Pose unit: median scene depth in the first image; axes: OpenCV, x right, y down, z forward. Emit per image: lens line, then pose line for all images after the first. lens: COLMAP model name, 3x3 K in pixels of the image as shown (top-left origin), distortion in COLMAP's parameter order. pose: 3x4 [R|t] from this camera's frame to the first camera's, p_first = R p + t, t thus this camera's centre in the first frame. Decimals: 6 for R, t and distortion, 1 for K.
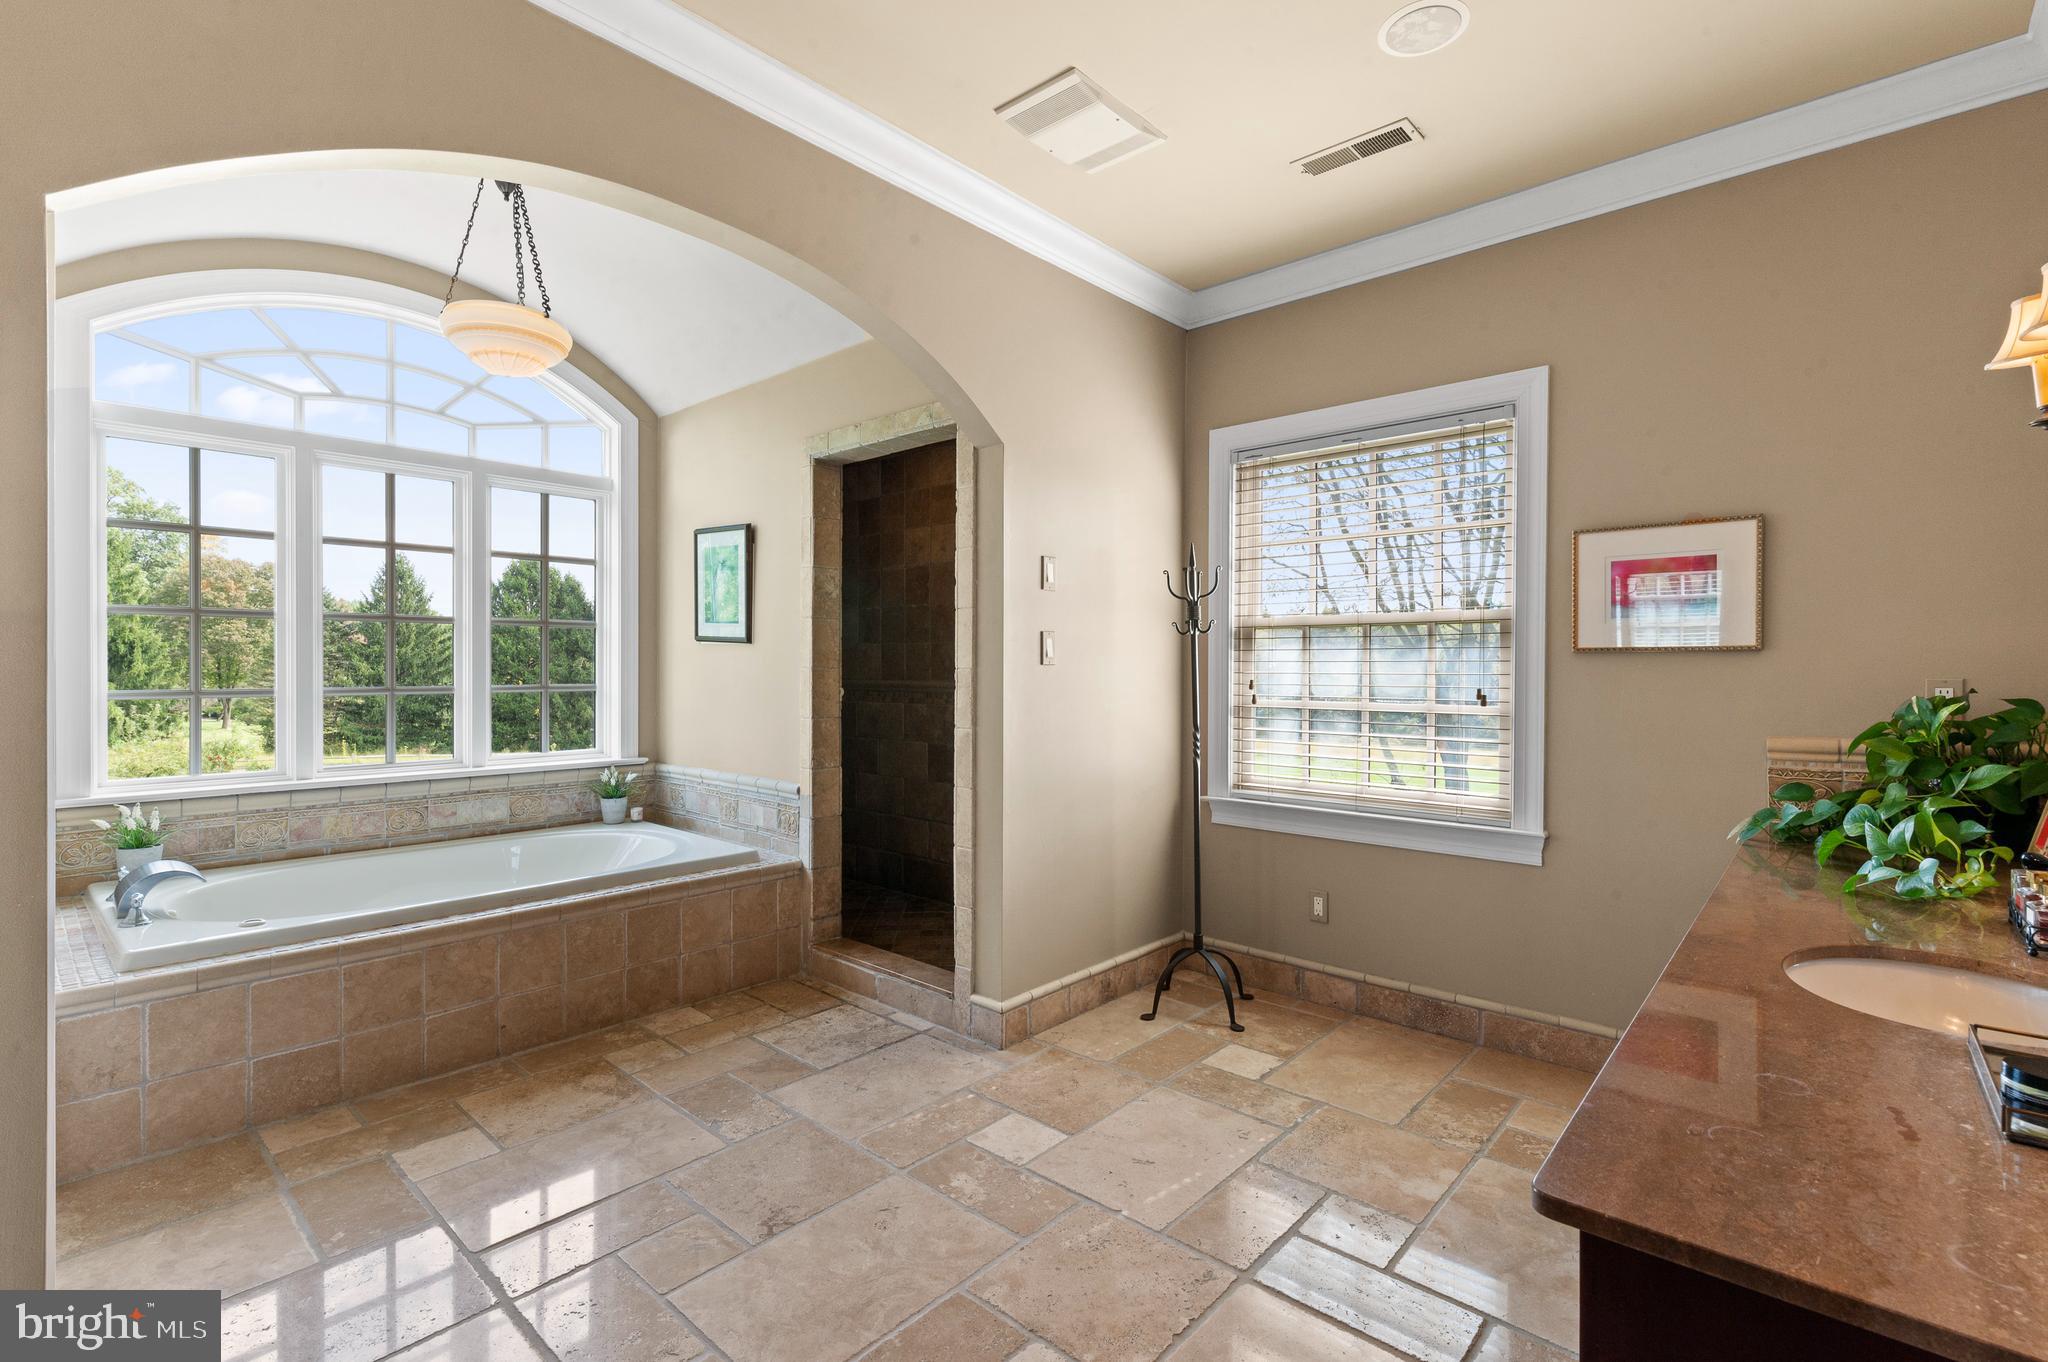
lens RADIAL K [[934.9, 0, 1028.8], [0, 934.9, 674.0], [0, 0, 1]] dist [0.005938, -0.000467]
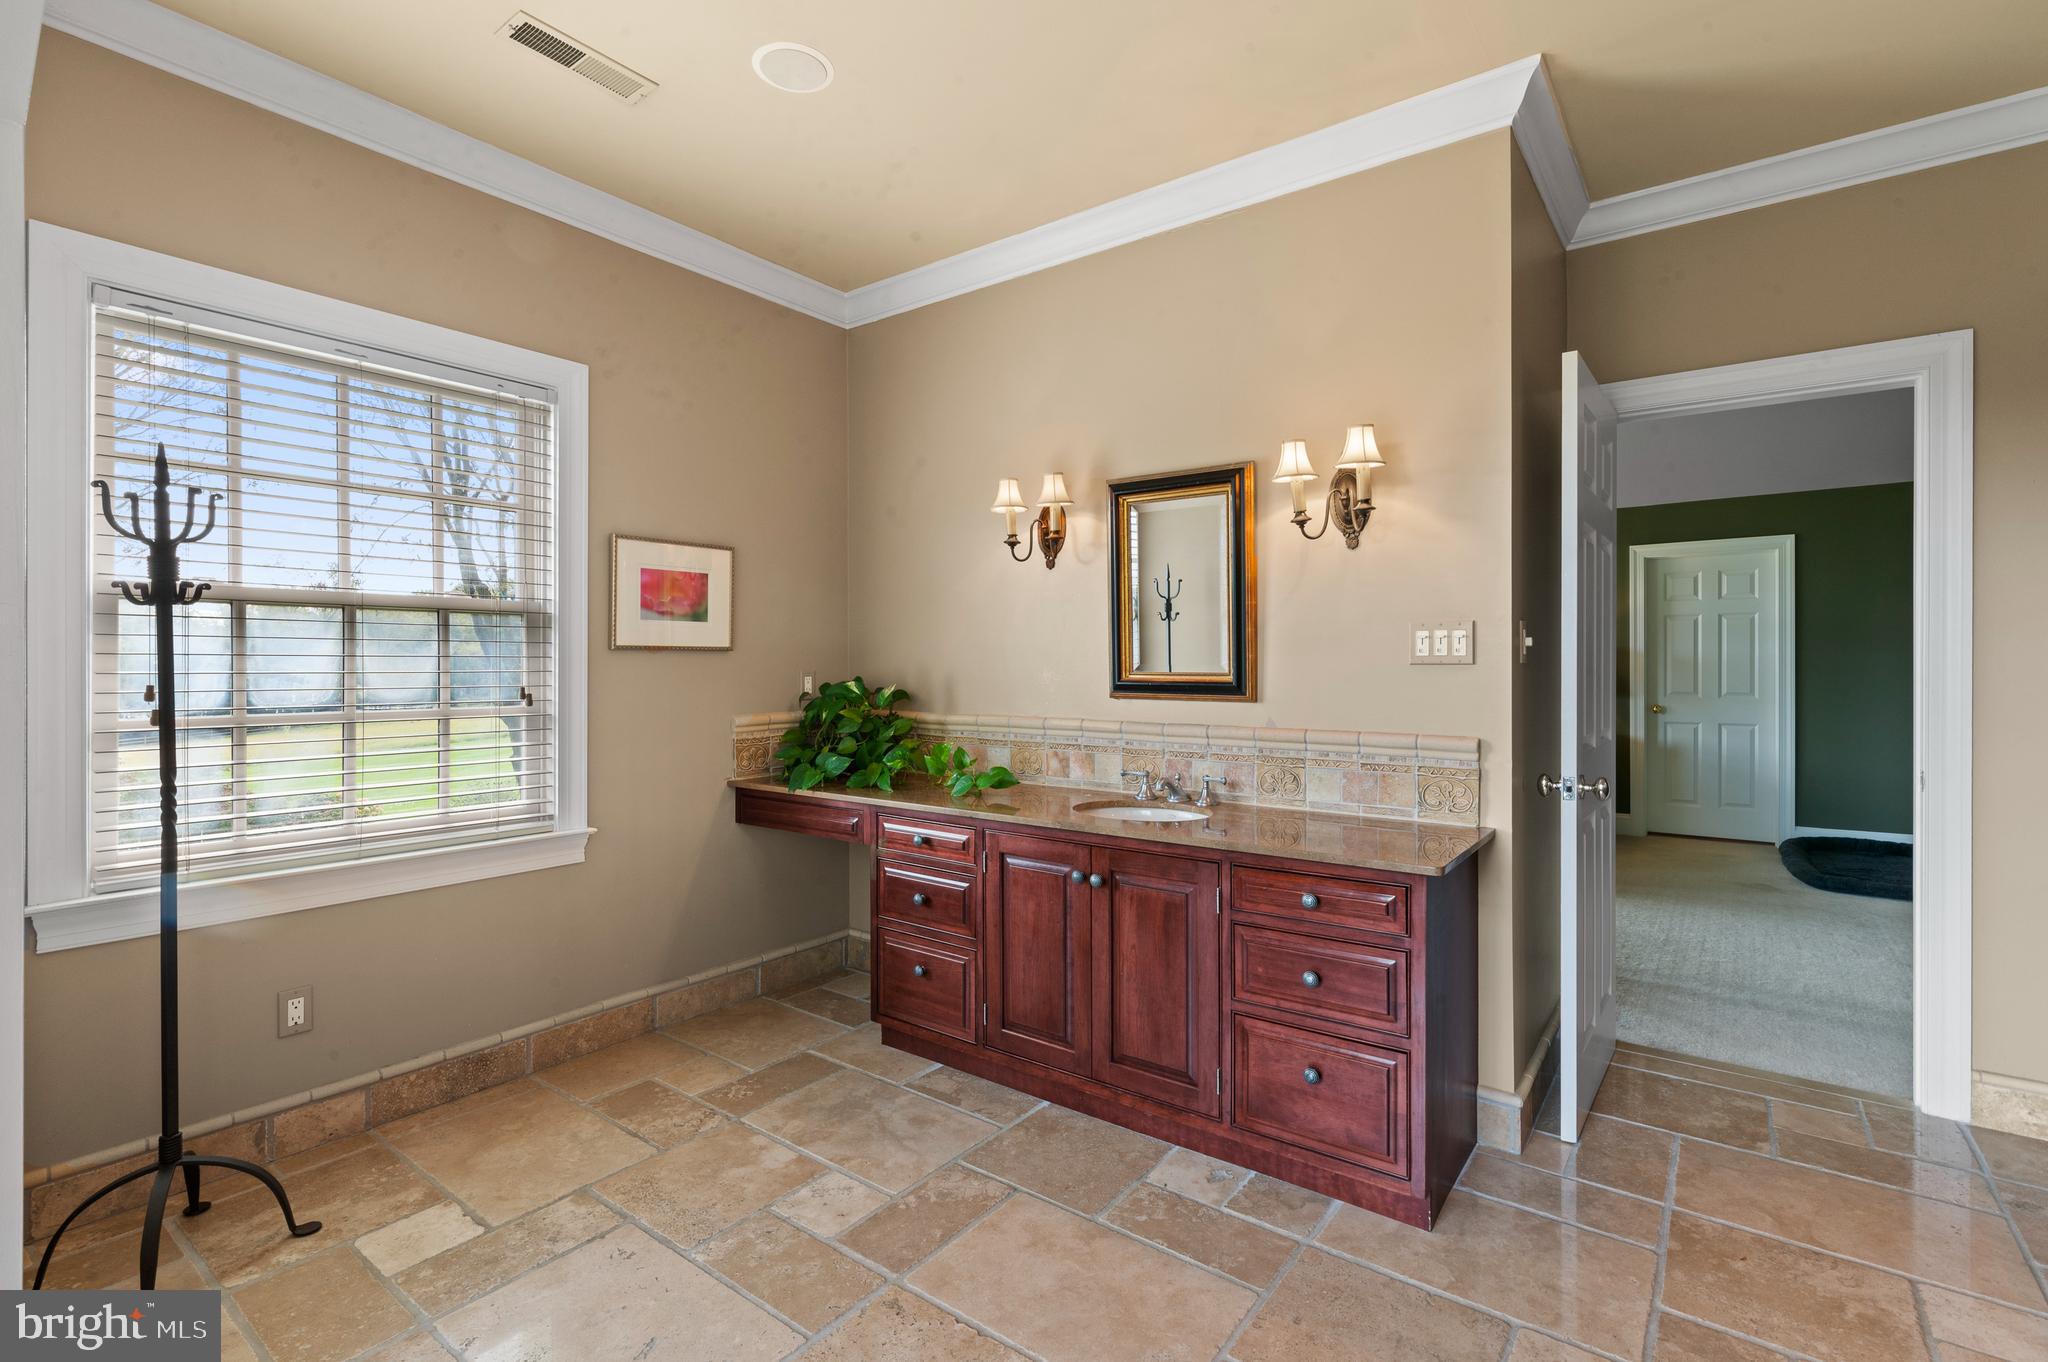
lens RADIAL K [[934.9, 0, 1024.5], [0, 934.9, 675.8], [0, 0, 1]] dist [0.005938, -0.000467]
pose [[-0.081496, -0.012055, 0.996601, -0.489018], [0.010602, 0.999860, 0.012962, -0.002350], [-0.996617, 0.011622, -0.081357, 0.607634]]
